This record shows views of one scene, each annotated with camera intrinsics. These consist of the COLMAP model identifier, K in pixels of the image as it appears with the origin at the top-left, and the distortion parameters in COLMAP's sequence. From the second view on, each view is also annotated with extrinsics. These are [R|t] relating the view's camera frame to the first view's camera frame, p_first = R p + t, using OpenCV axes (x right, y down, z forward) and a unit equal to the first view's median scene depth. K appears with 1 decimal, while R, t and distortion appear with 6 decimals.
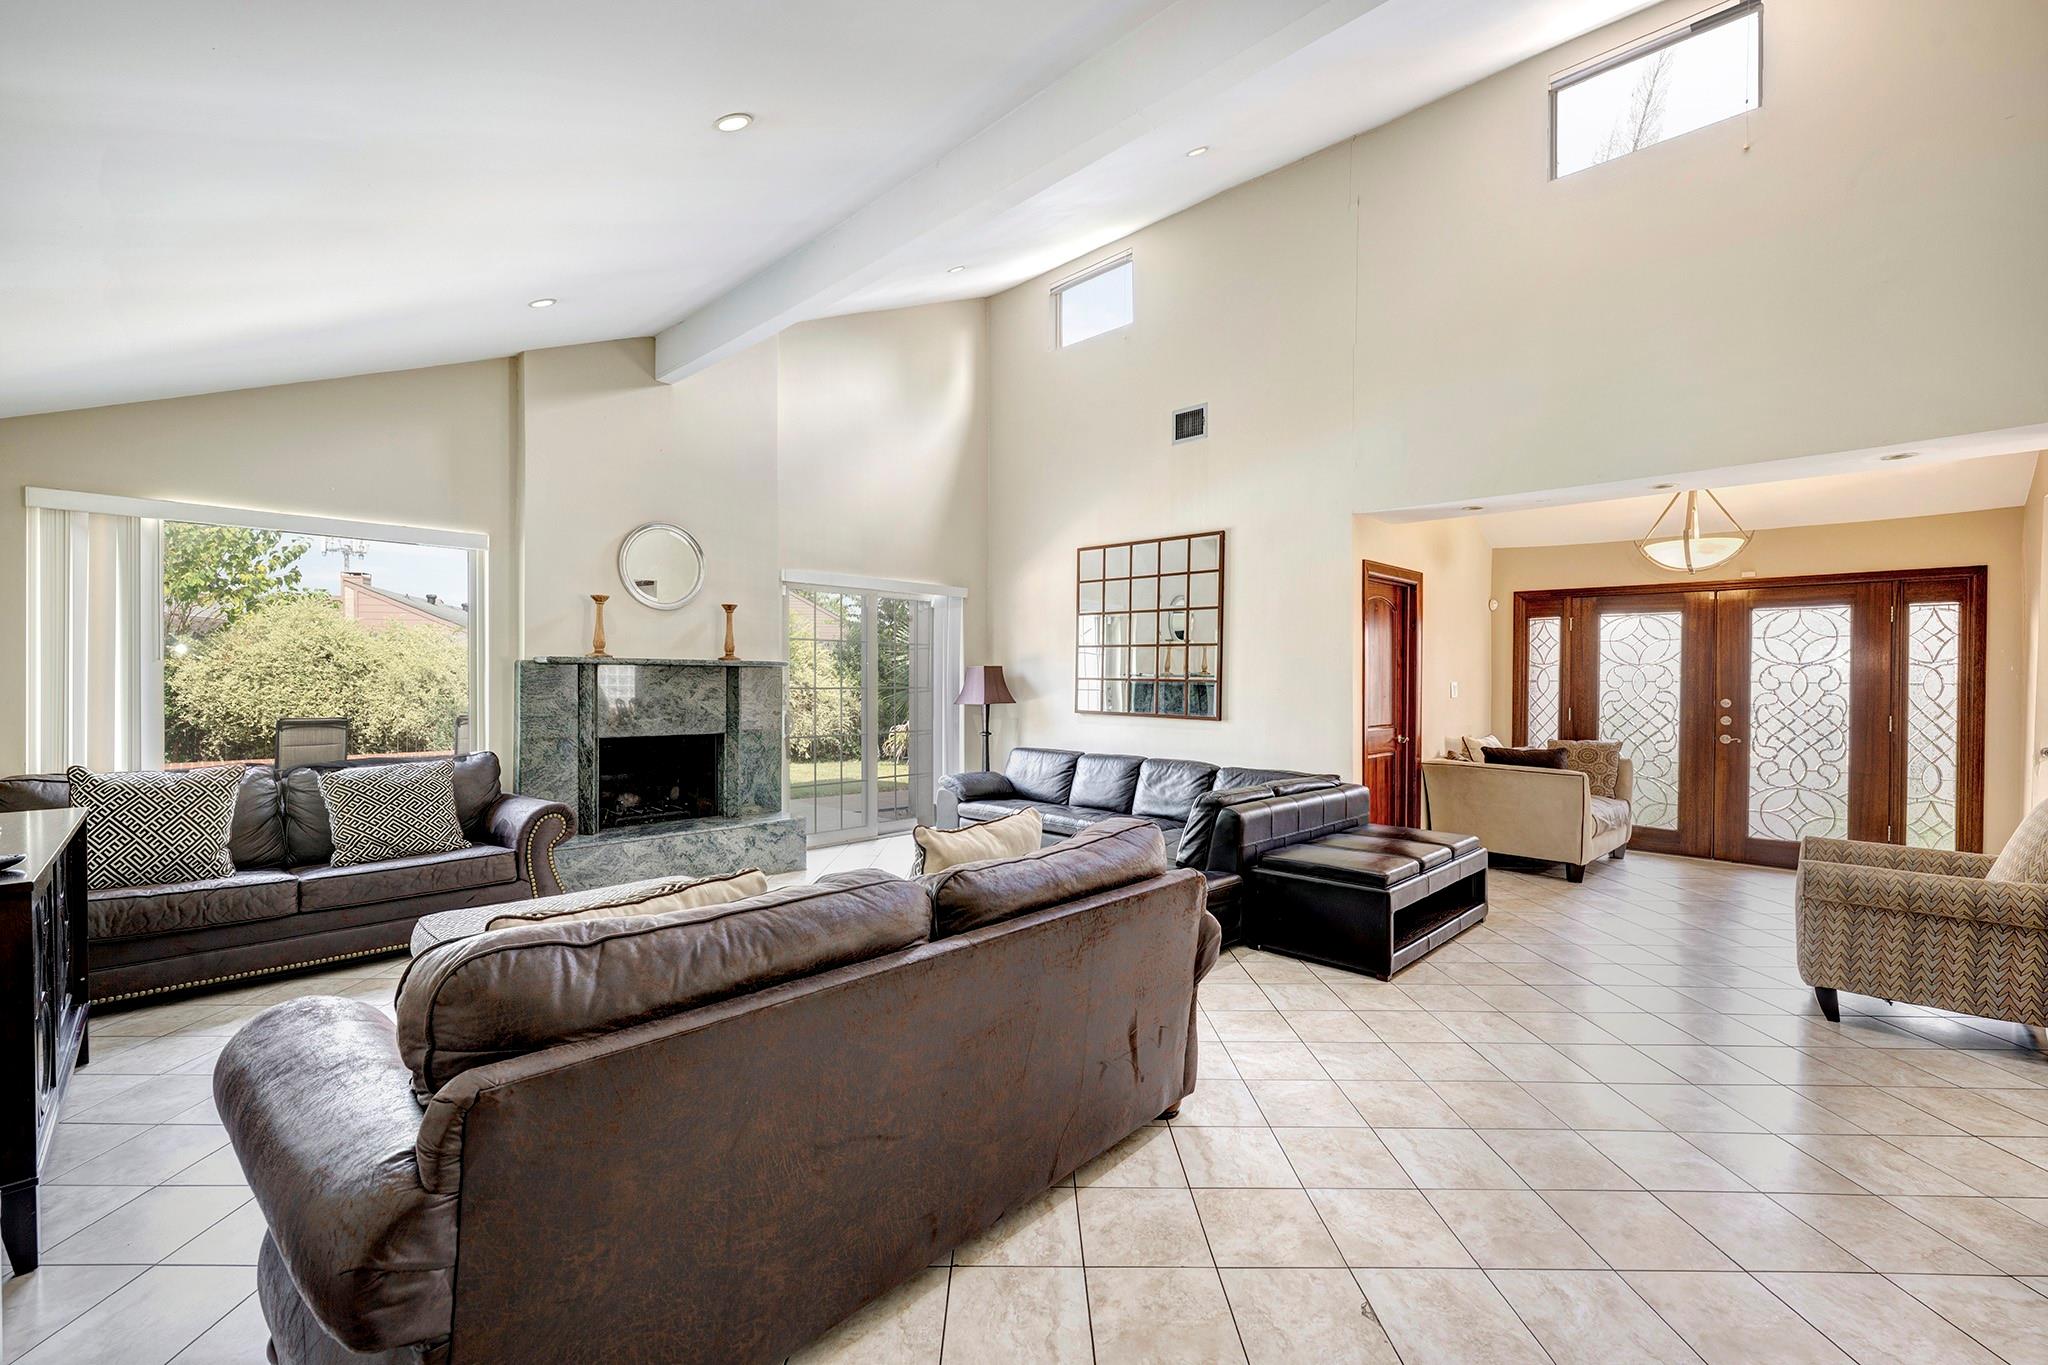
lens RADIAL K [[858.4, 0, 1013.8], [0, 858.4, 679.3], [0, 0, 1]] dist [-0.000895, 0.000023]
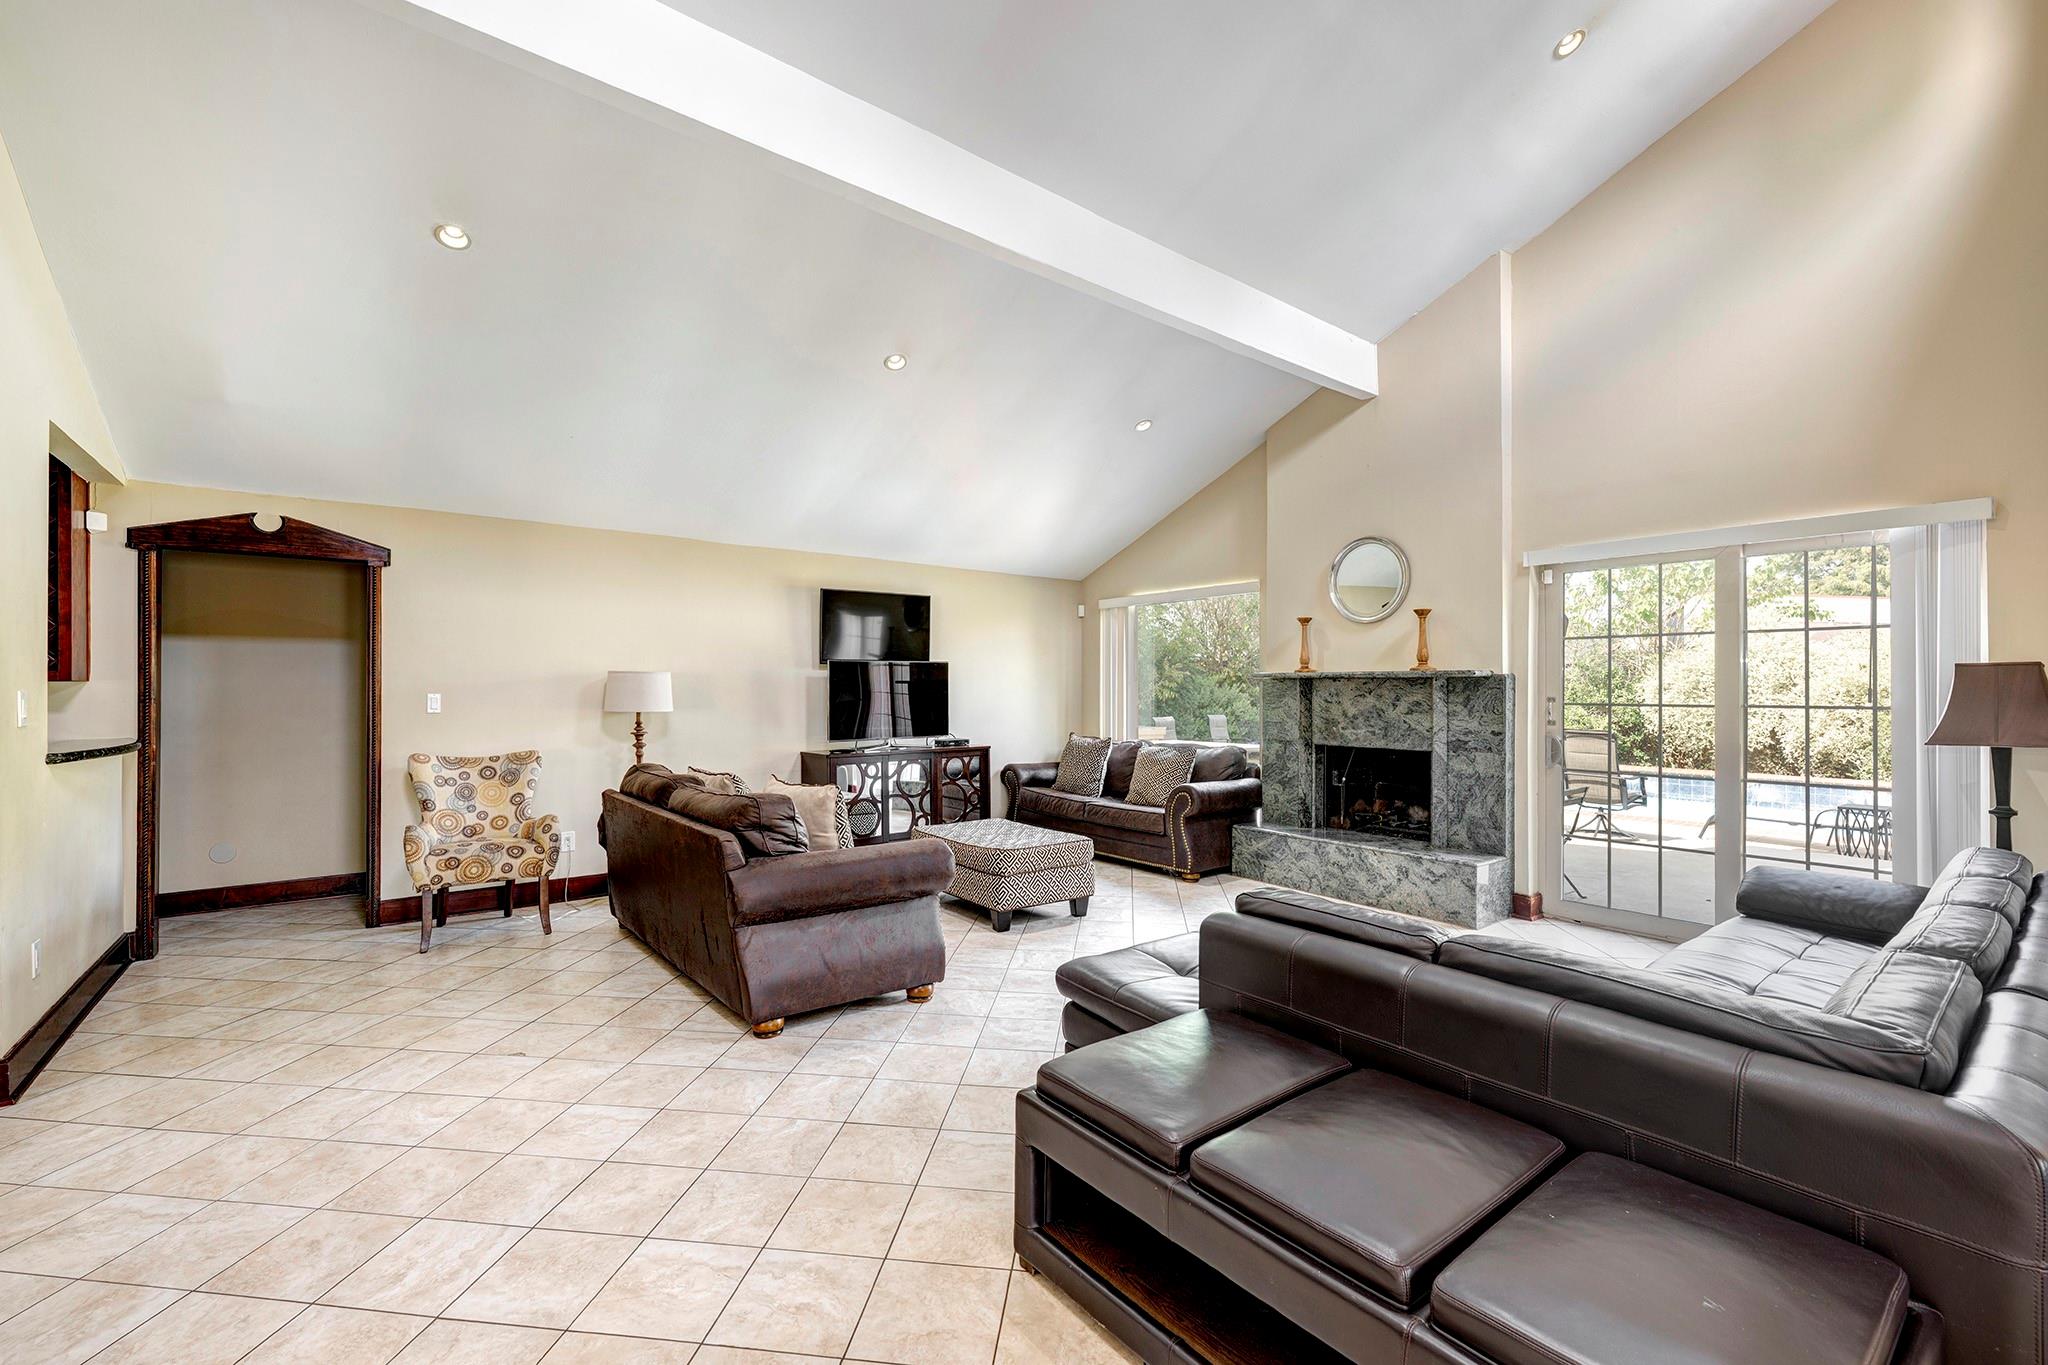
lens RADIAL K [[858.4, 0, 1006.9], [0, 858.4, 685.1], [0, 0, 1]] dist [-0.000895, 0.000023]
pose [[-0.140848, -0.009536, -0.989985, 0.646783], [-0.001885, 0.999954, -0.009364, 0.002448], [0.990029, 0.000548, -0.140859, 0.717755]]
